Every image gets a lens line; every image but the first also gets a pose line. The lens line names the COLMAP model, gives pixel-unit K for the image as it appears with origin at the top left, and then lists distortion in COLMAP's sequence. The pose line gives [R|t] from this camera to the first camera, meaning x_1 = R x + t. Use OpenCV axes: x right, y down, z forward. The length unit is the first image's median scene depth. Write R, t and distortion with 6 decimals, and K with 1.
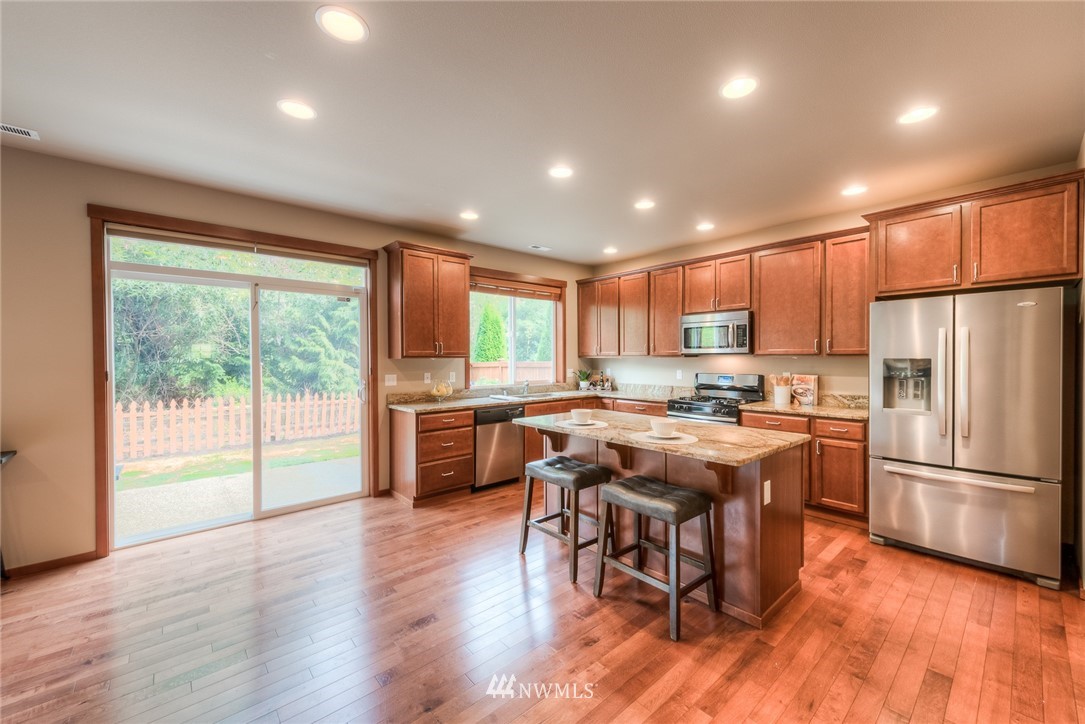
lens RADIAL K [[429.2, 0, 536.1], [0, 429.2, 361.3], [0, 0, 1]] dist [0.019014, -0.004996]
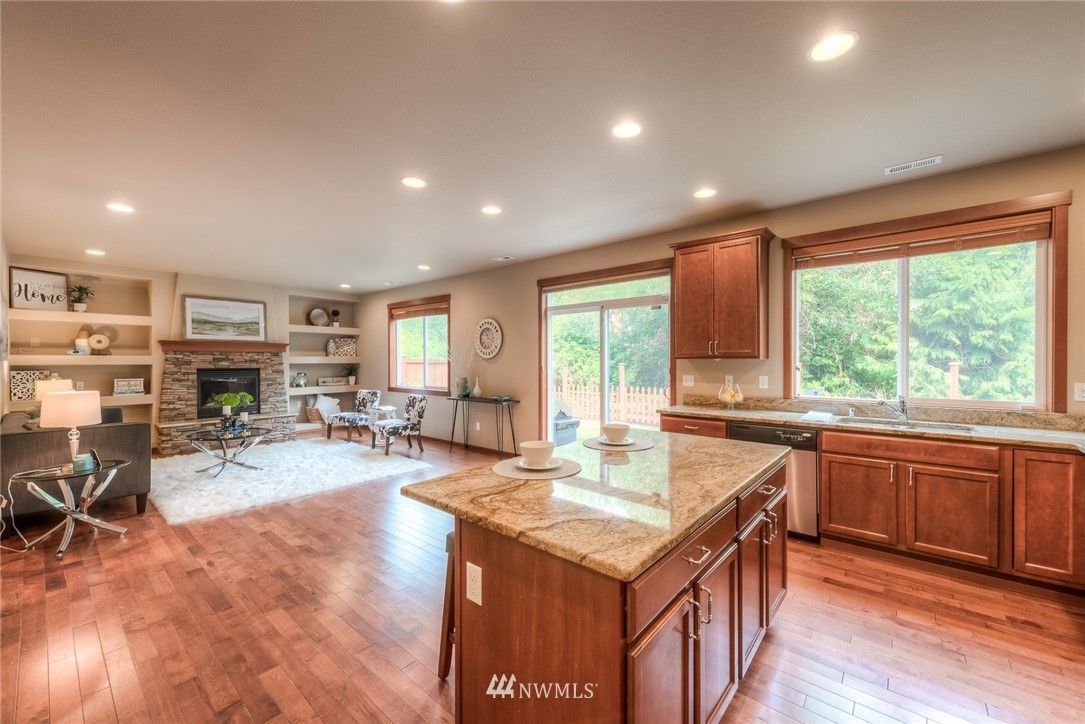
lens RADIAL K [[429.2, 0, 544.5], [0, 429.2, 361.9], [0, 0, 1]] dist [0.019014, -0.004996]
pose [[0.149322, 0.008573, -0.988752, 0.612230], [-0.006153, 0.999951, 0.007741, -0.006528], [0.988770, 0.004928, 0.149367, 0.522857]]
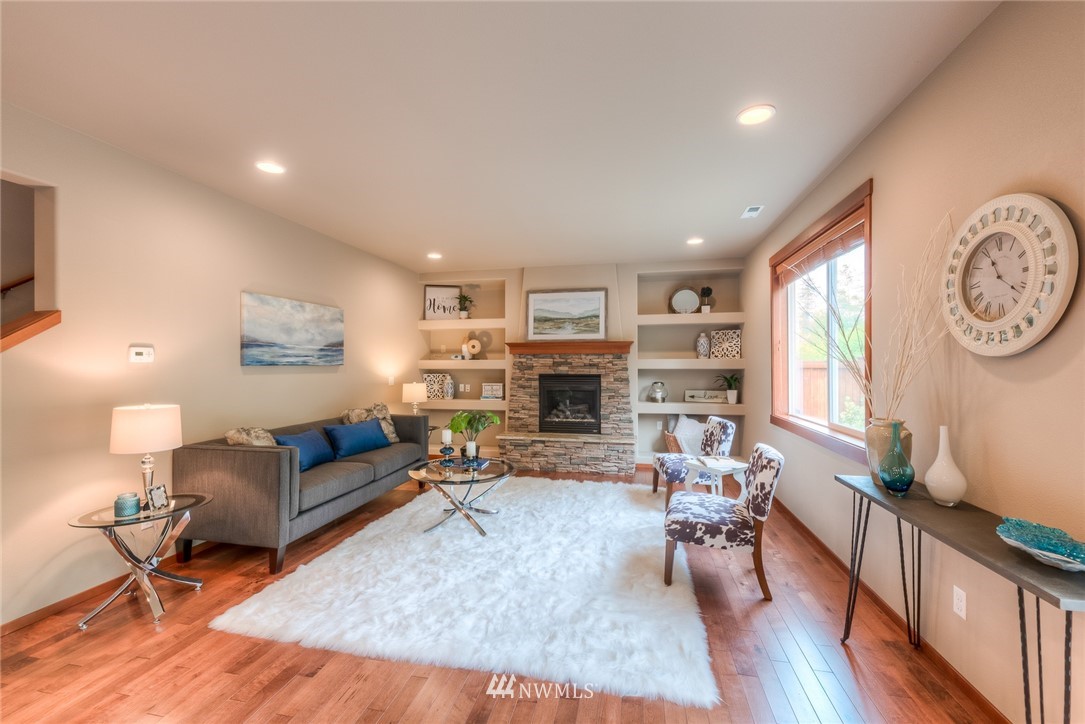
lens RADIAL K [[429.2, 0, 554.6], [0, 429.2, 361.1], [0, 0, 1]] dist [0.019014, -0.004996]
pose [[-0.794569, 0.001018, -0.607173, -0.363573], [0.001162, 0.999999, 0.000156, -0.003318], [0.607172, -0.000582, -0.794570, 0.617686]]
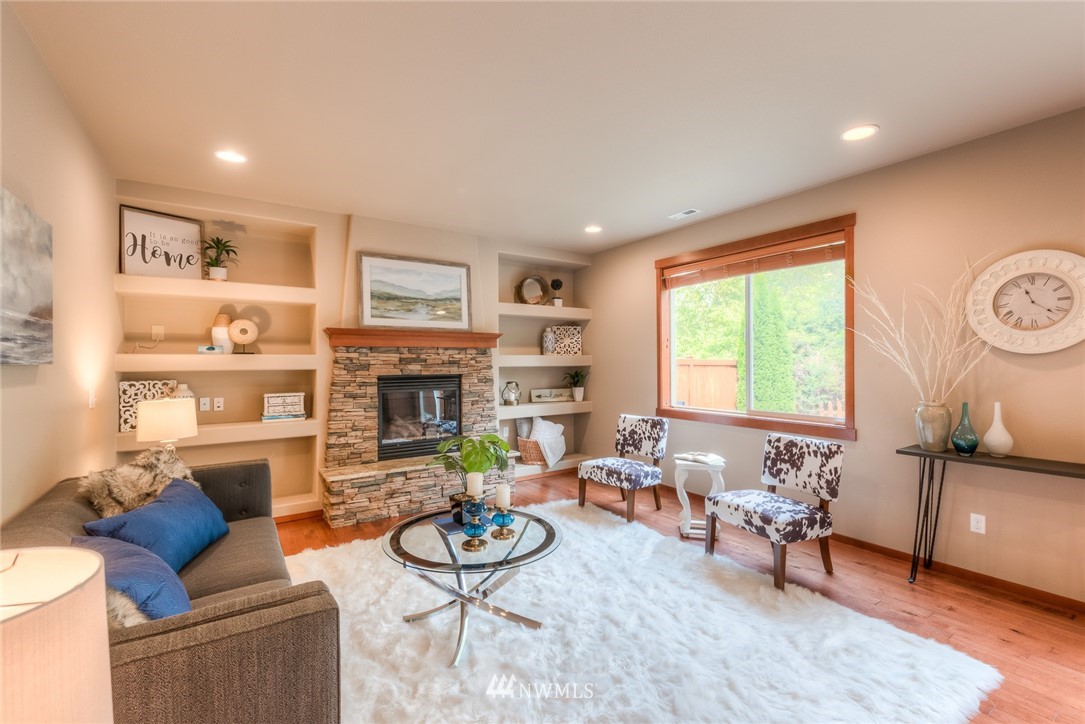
lens RADIAL K [[468.5, 0, 535.4], [0, 468.5, 359.8], [0, 0, 1]] dist [0.013424, -0.003233]
pose [[-0.128114, 0.002596, -0.991756, -0.187188], [-0.000985, 0.999996, 0.002745, -0.000034], [0.991759, 0.001329, -0.128111, -0.031000]]
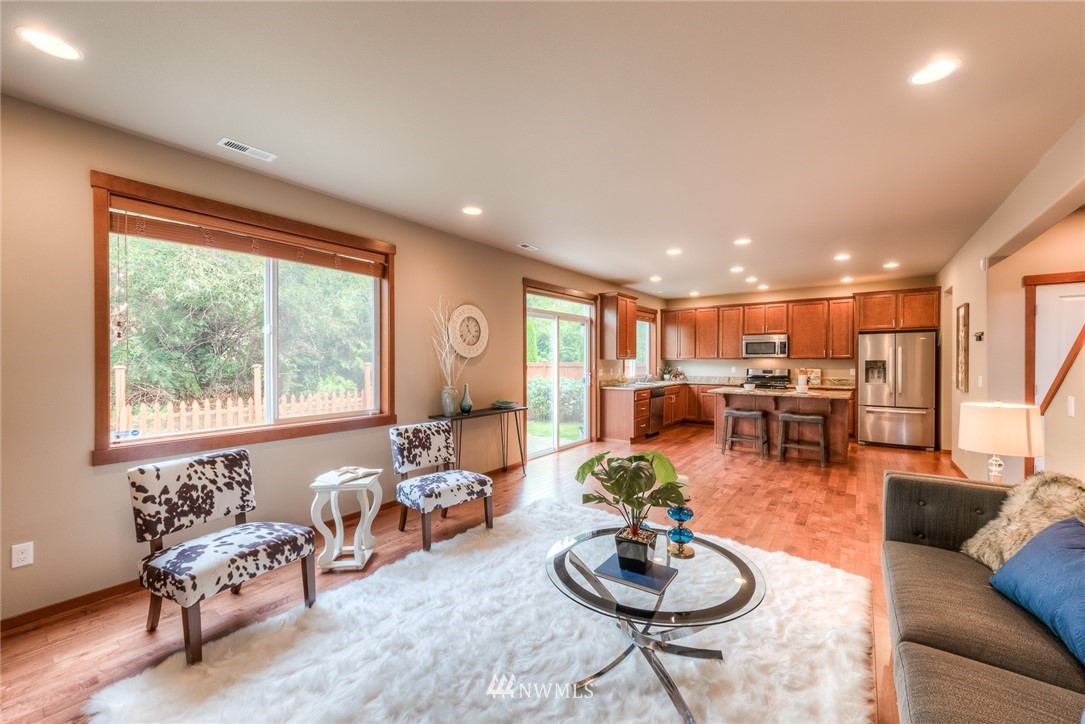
lens RADIAL K [[429.2, 0, 539.2], [0, 429.2, 371.3], [0, 0, 1]] dist [0.019014, -0.004996]
pose [[0.975641, -0.002930, 0.219355, -0.958282], [-0.001230, 0.999822, 0.018828, 0.007128], [-0.219371, -0.018640, 0.975463, -0.581953]]
